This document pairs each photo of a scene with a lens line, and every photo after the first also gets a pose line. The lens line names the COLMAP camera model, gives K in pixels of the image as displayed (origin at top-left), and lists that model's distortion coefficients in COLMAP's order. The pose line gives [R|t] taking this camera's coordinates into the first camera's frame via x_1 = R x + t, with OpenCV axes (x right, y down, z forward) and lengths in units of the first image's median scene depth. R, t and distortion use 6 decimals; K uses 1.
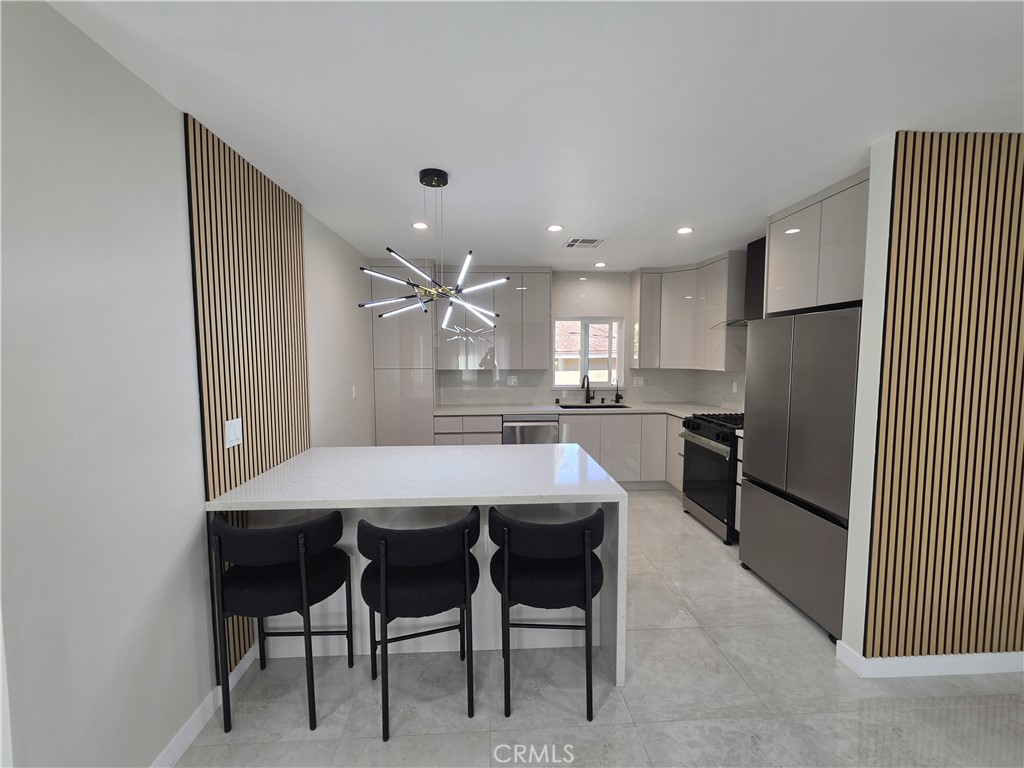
lens RADIAL K [[428.2, 0, 510.7], [0, 428.2, 386.5], [0, 0, 1]] dist [0.000562, -0.000165]
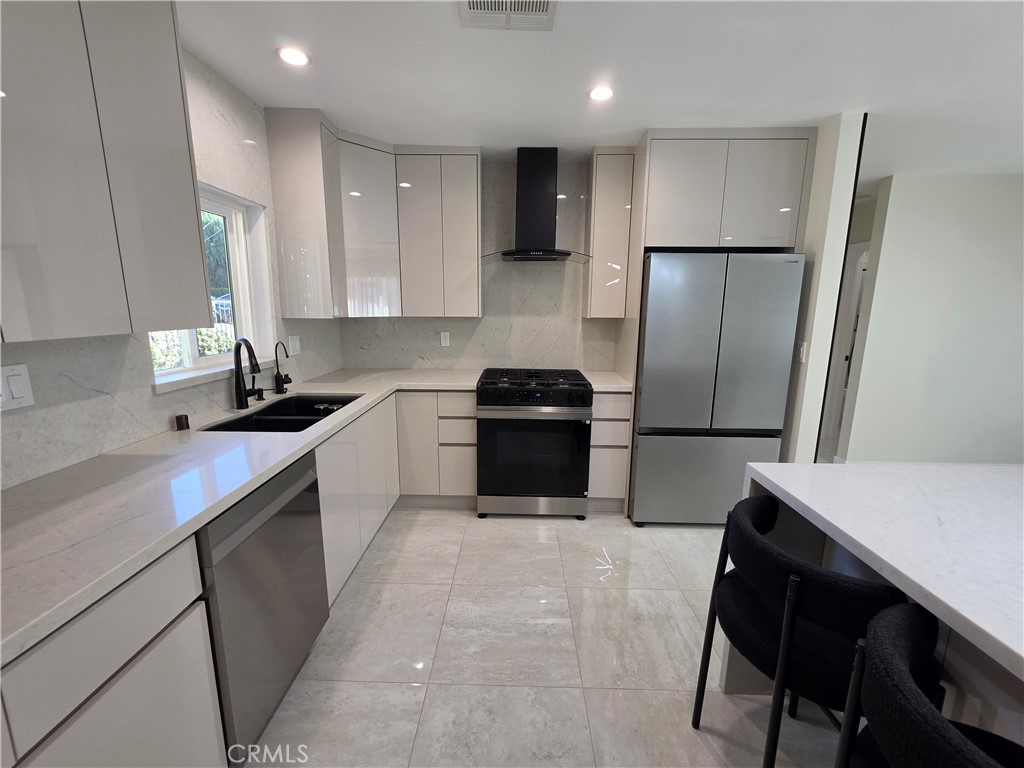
lens RADIAL K [[428.2, 0, 510.7], [0, 428.2, 386.5], [0, 0, 1]] dist [0.000562, -0.000165]
pose [[0.080511, -0.184694, 0.979493, -0.248313], [0.068332, 0.981394, 0.179436, -0.046764], [-0.994409, 0.052484, 0.091633, 0.870664]]
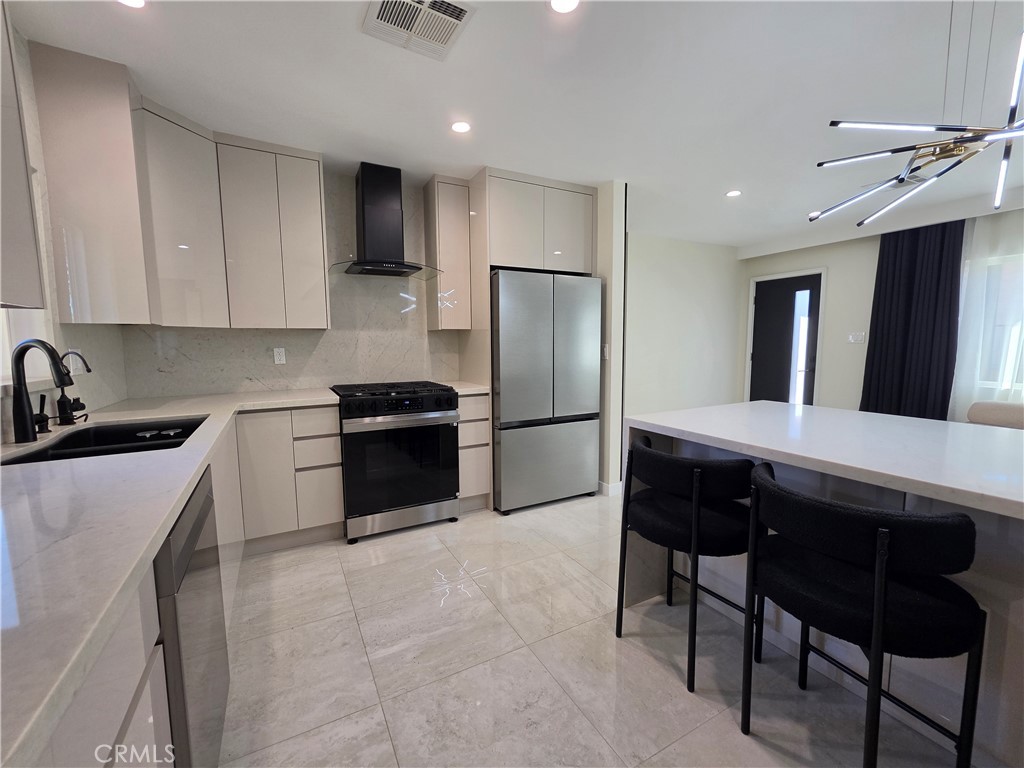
lens RADIAL K [[428.2, 0, 510.7], [0, 428.2, 386.5], [0, 0, 1]] dist [0.000562, -0.000165]
pose [[-0.421622, -0.087343, 0.902555, -0.264668], [0.079248, 0.987992, 0.132631, -0.011839], [-0.903302, 0.127446, -0.409638, 1.014687]]
